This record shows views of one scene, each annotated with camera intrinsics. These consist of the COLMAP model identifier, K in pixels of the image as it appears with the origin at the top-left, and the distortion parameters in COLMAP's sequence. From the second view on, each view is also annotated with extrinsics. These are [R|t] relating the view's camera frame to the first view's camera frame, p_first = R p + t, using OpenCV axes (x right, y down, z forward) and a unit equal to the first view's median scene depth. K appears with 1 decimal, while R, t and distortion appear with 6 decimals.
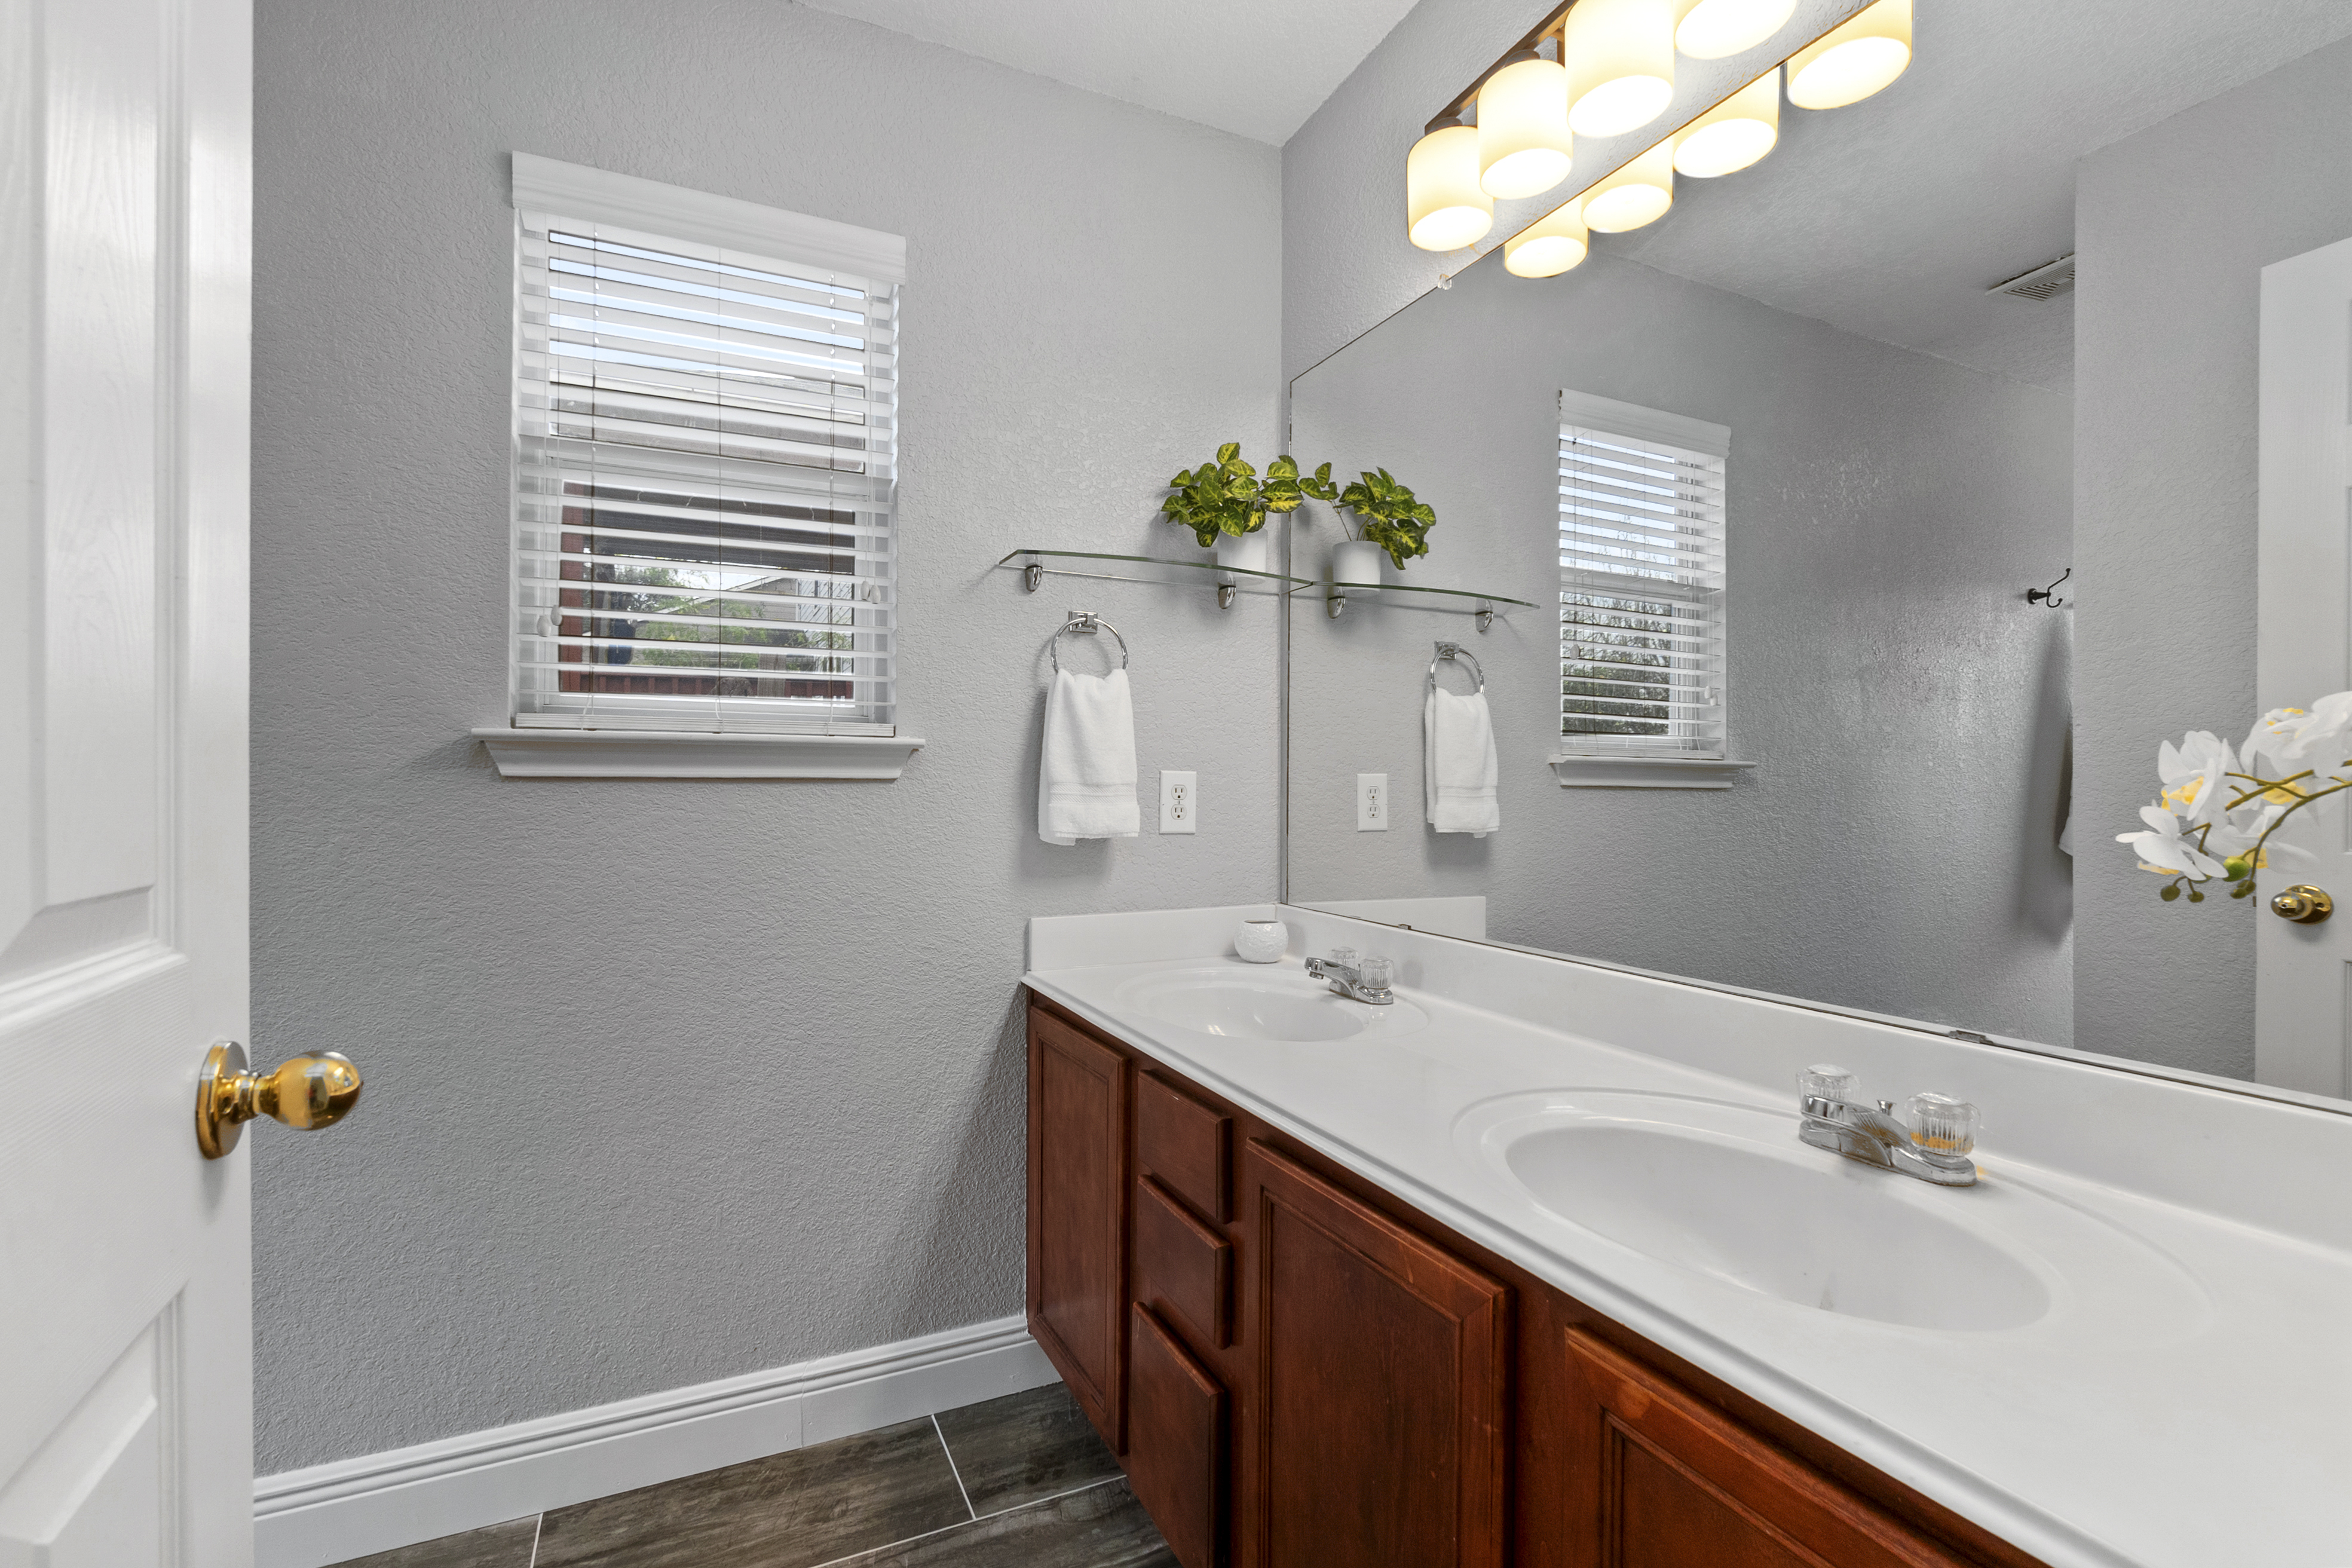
lens RADIAL K [[1033.4, 0, 1177.4], [0, 1033.4, 787.2], [0, 0, 1]] dist [0.001320, 0.000123]
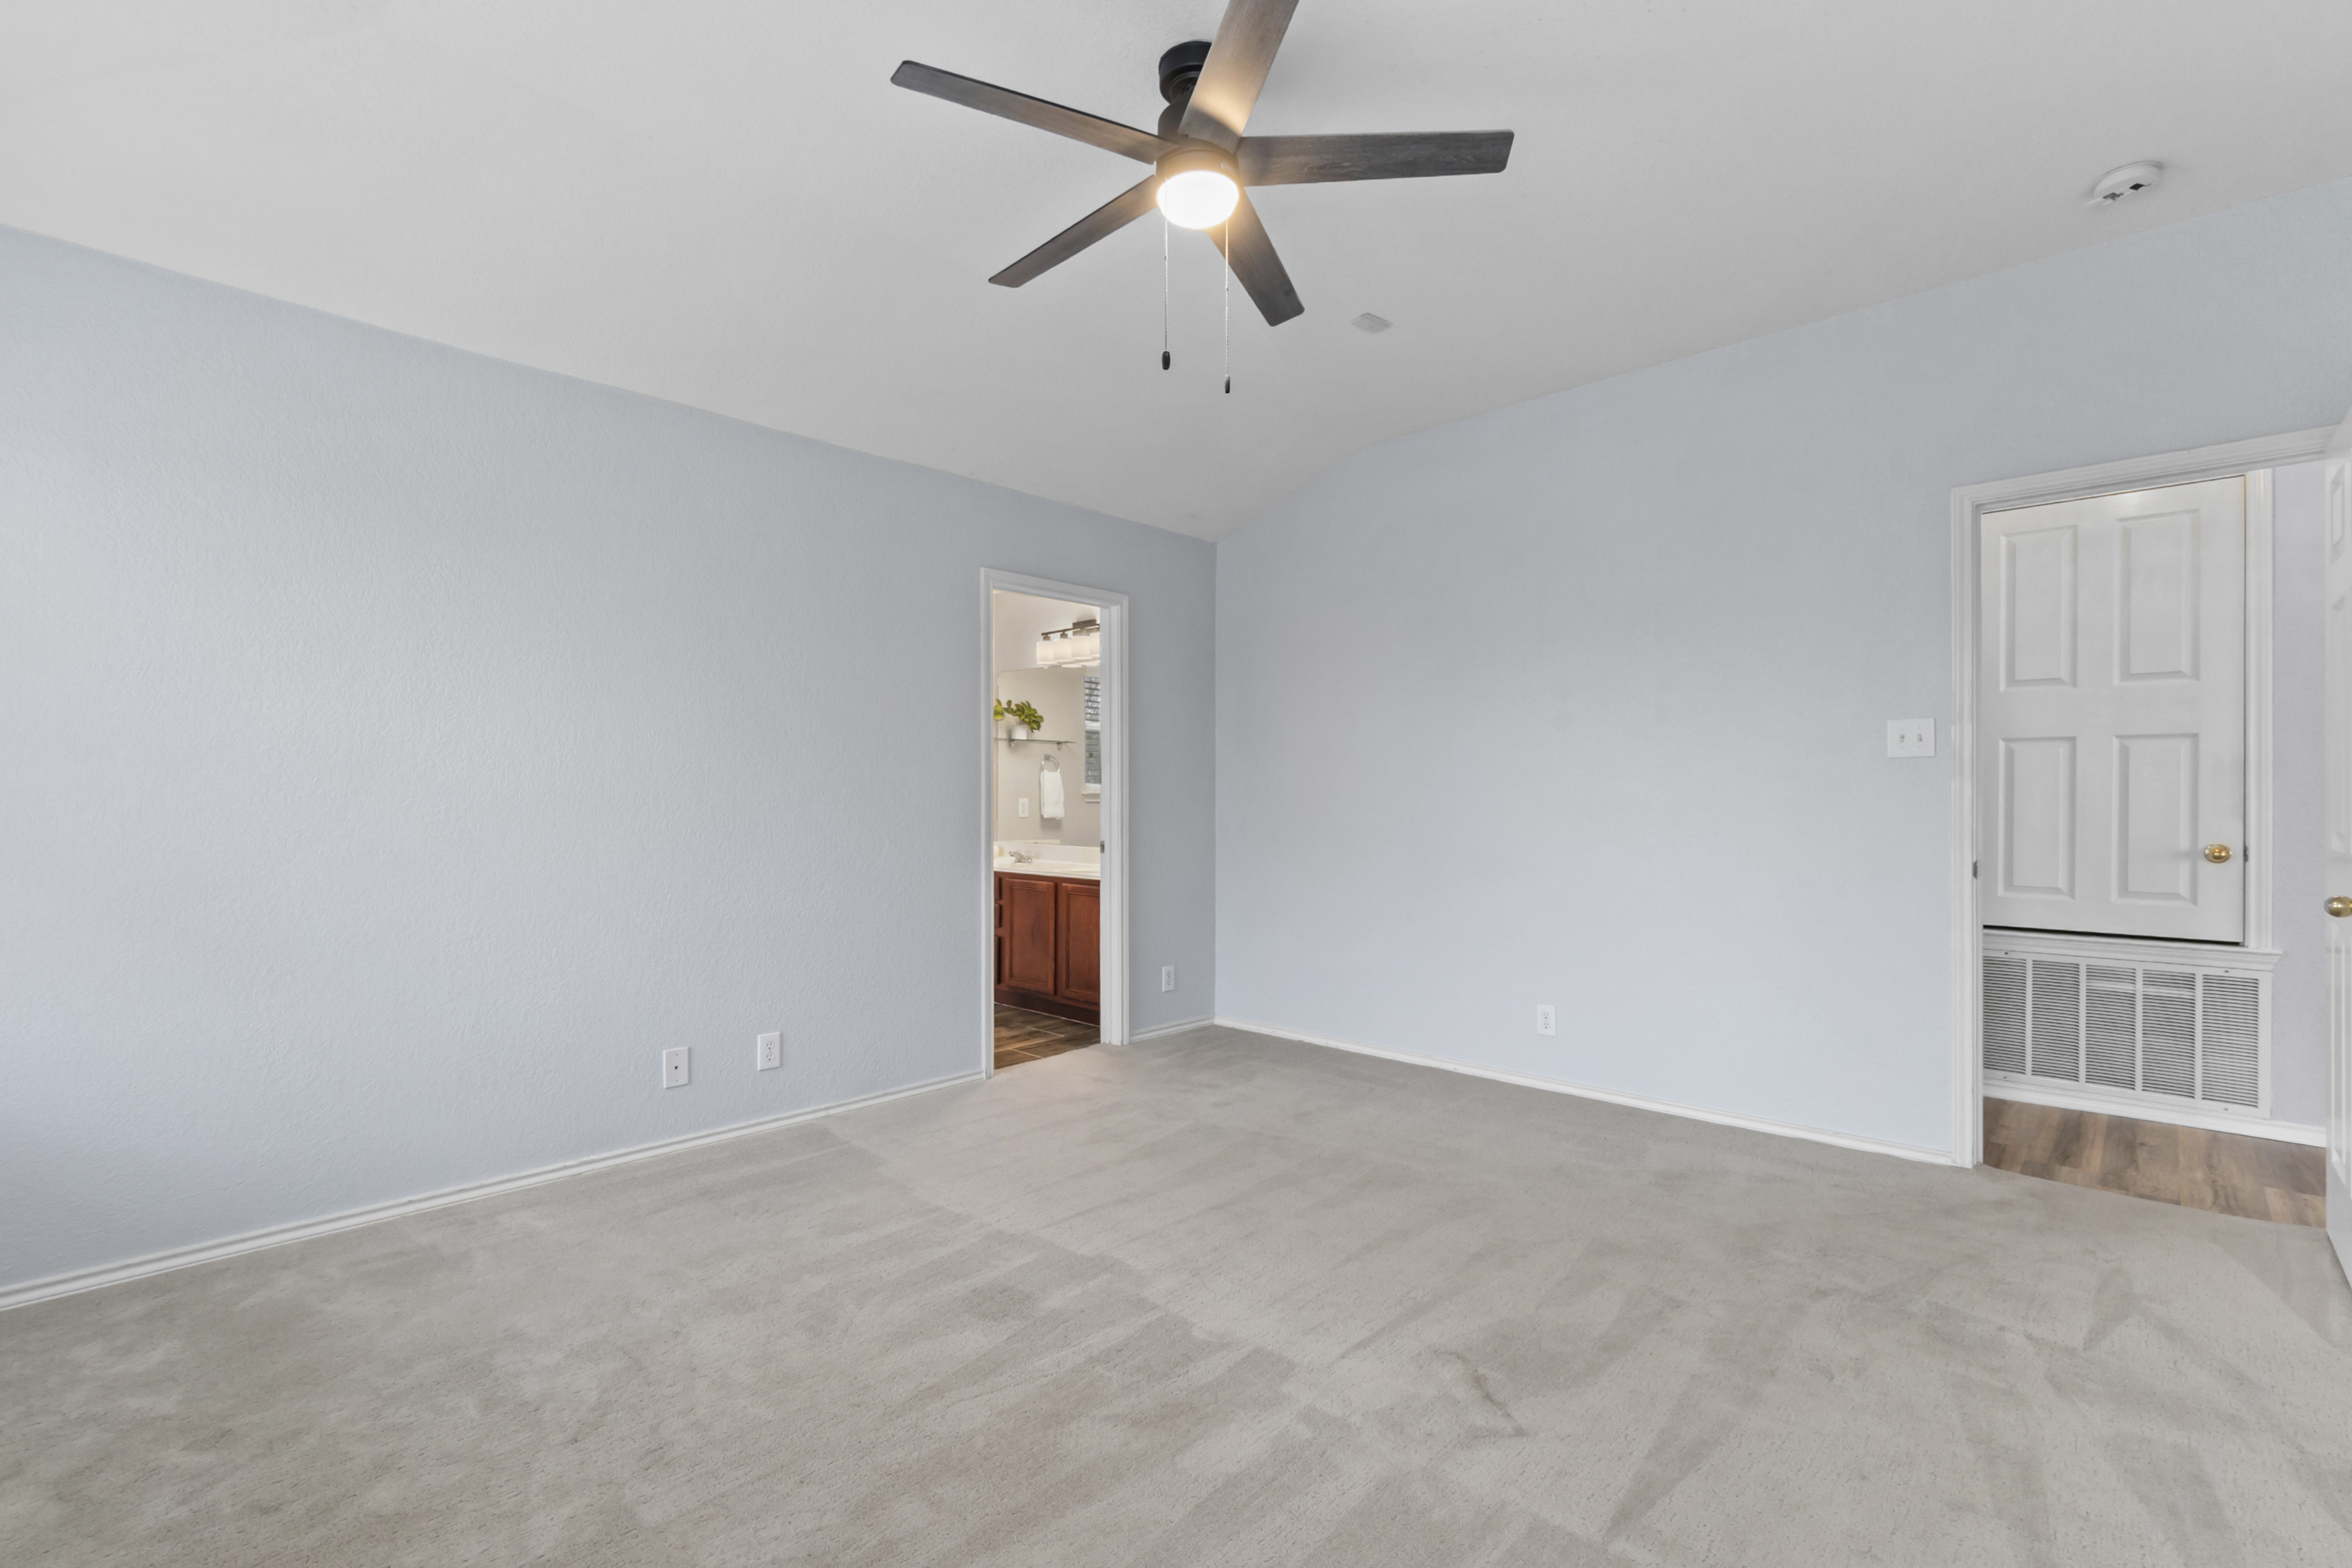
lens RADIAL K [[1033.4, 0, 1166.9], [0, 1033.4, 793.5], [0, 0, 1]] dist [0.001320, 0.000123]
pose [[0.934214, -0.002469, 0.356705, -0.523008], [0.002260, 0.999997, 0.001004, -0.031748], [-0.356707, -0.000132, 0.934216, -2.076398]]
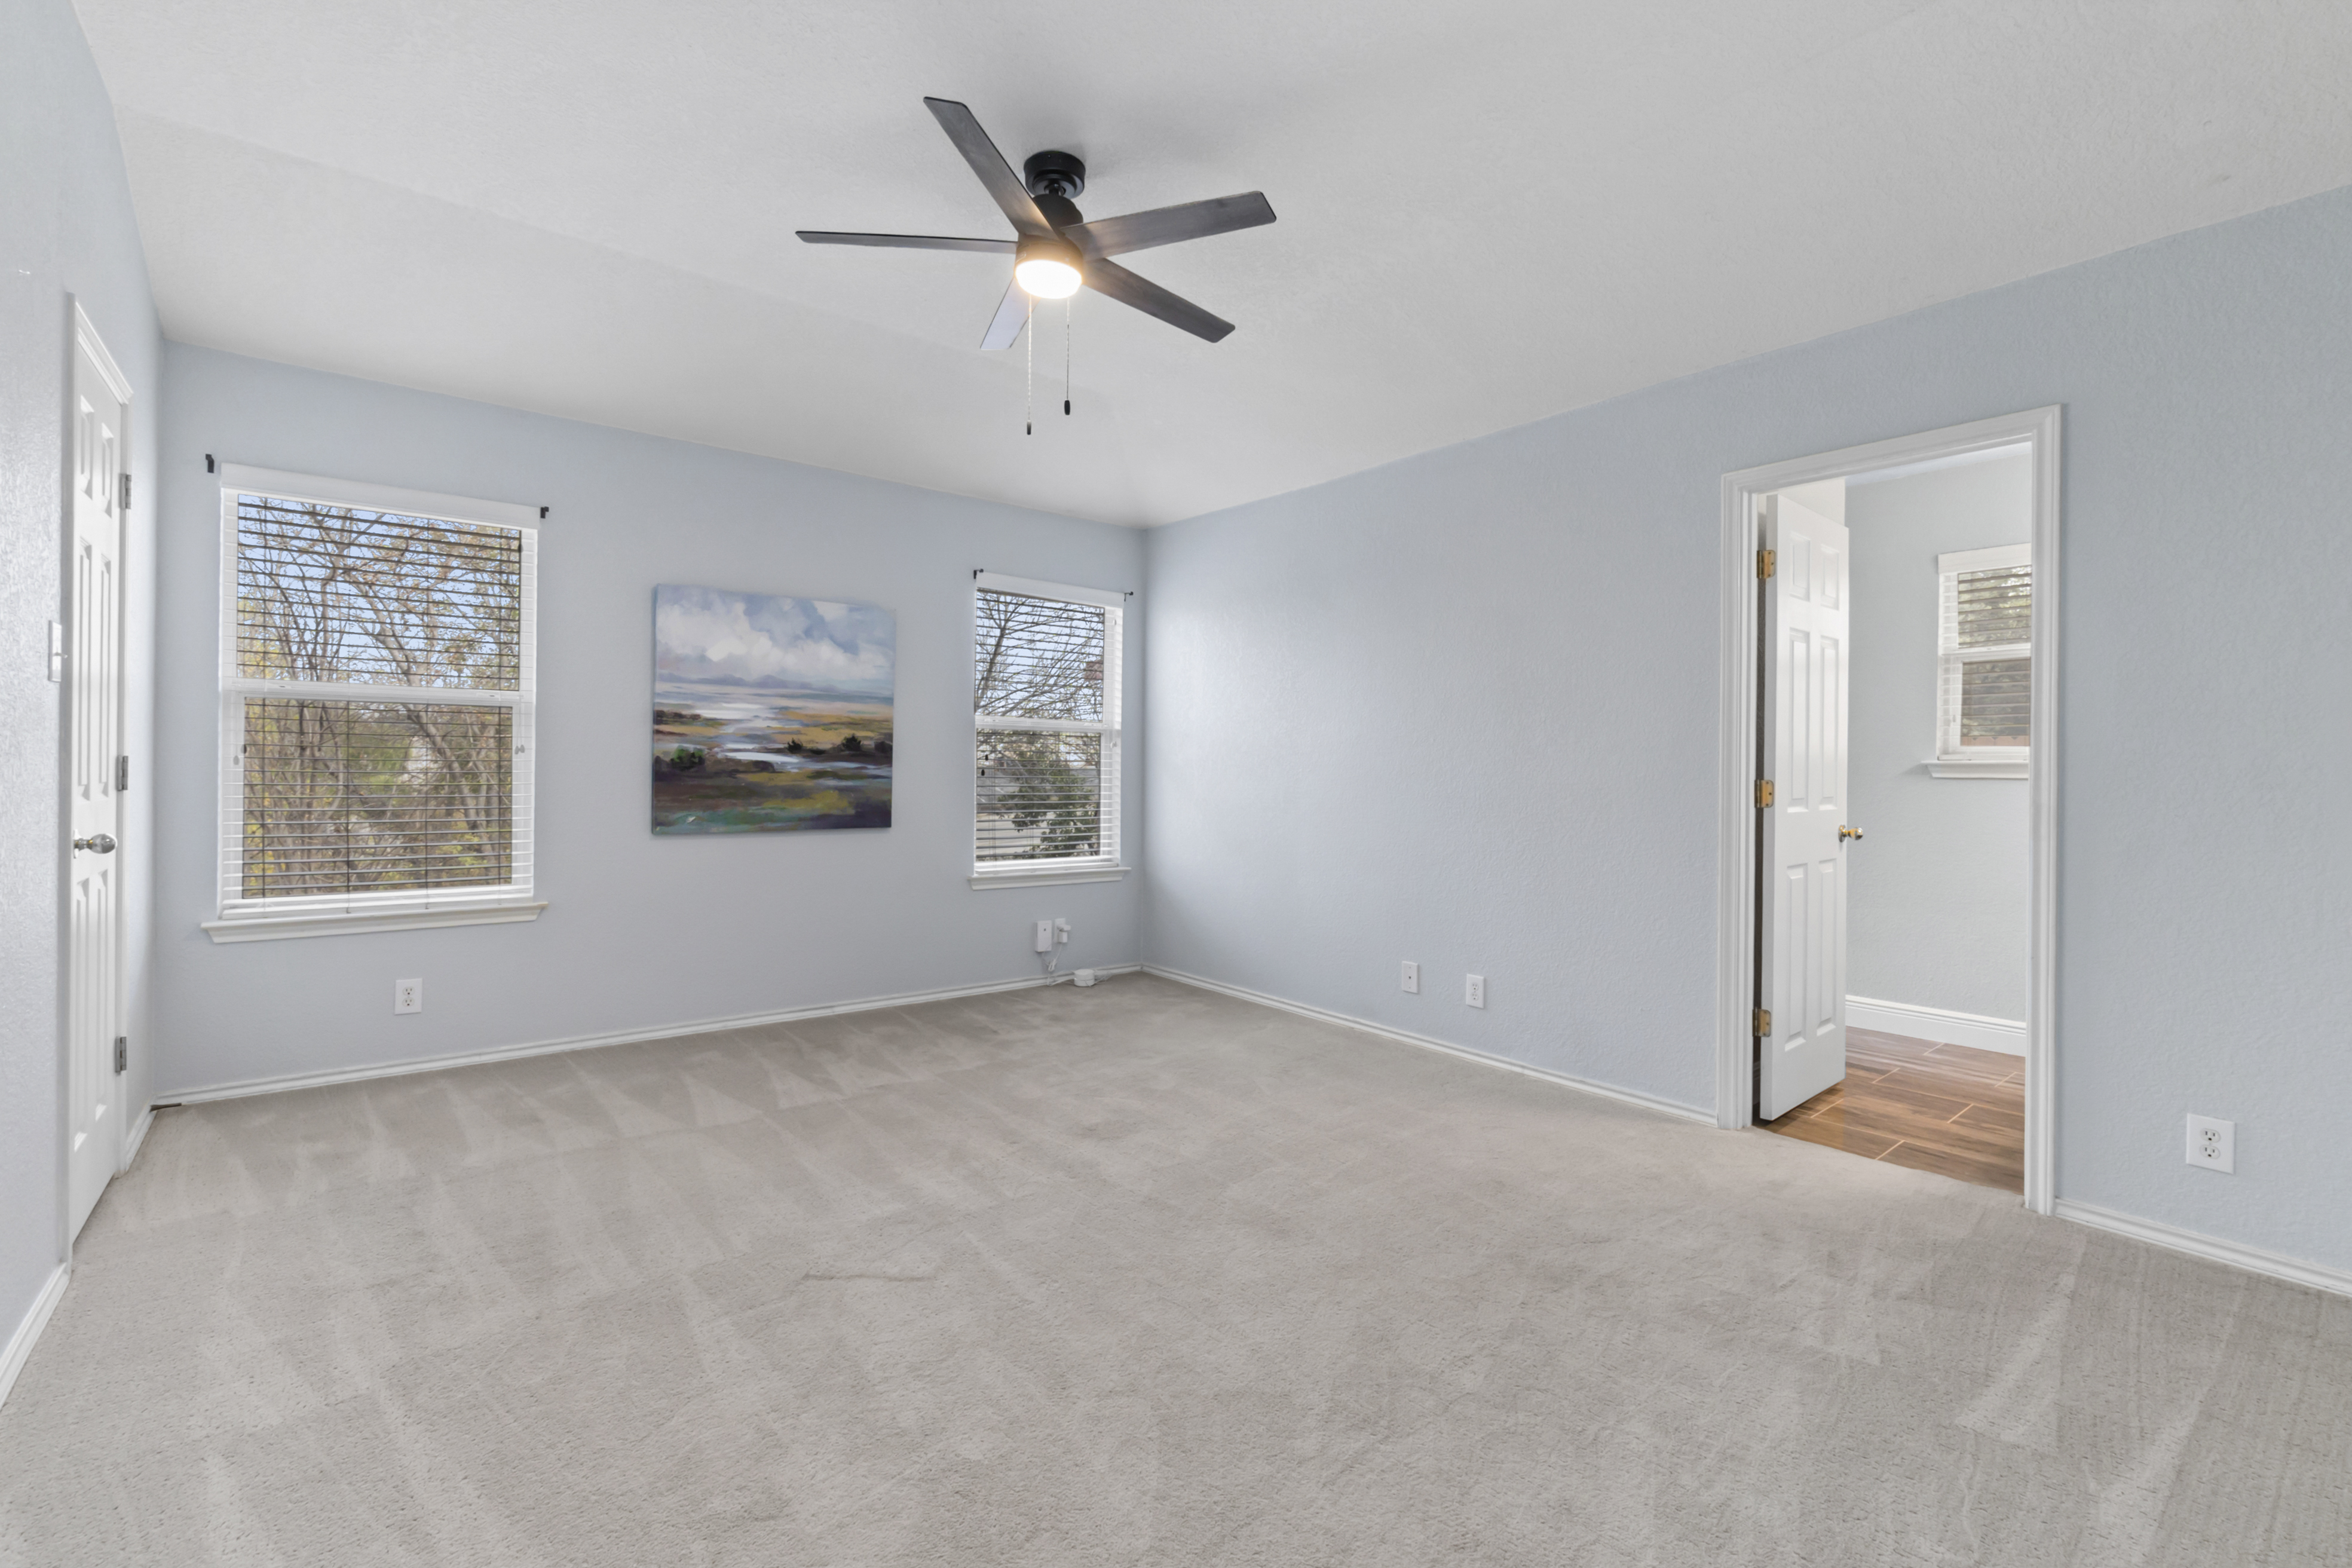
lens RADIAL K [[1033.4, 0, 1176.1], [0, 1033.4, 772.7], [0, 0, 1]] dist [0.001320, 0.000123]
pose [[0.247495, 0.003721, -0.968882, 1.175272], [-0.010310, 0.999946, 0.001206, -0.007078], [0.968834, 0.009690, 0.247520, -1.266408]]
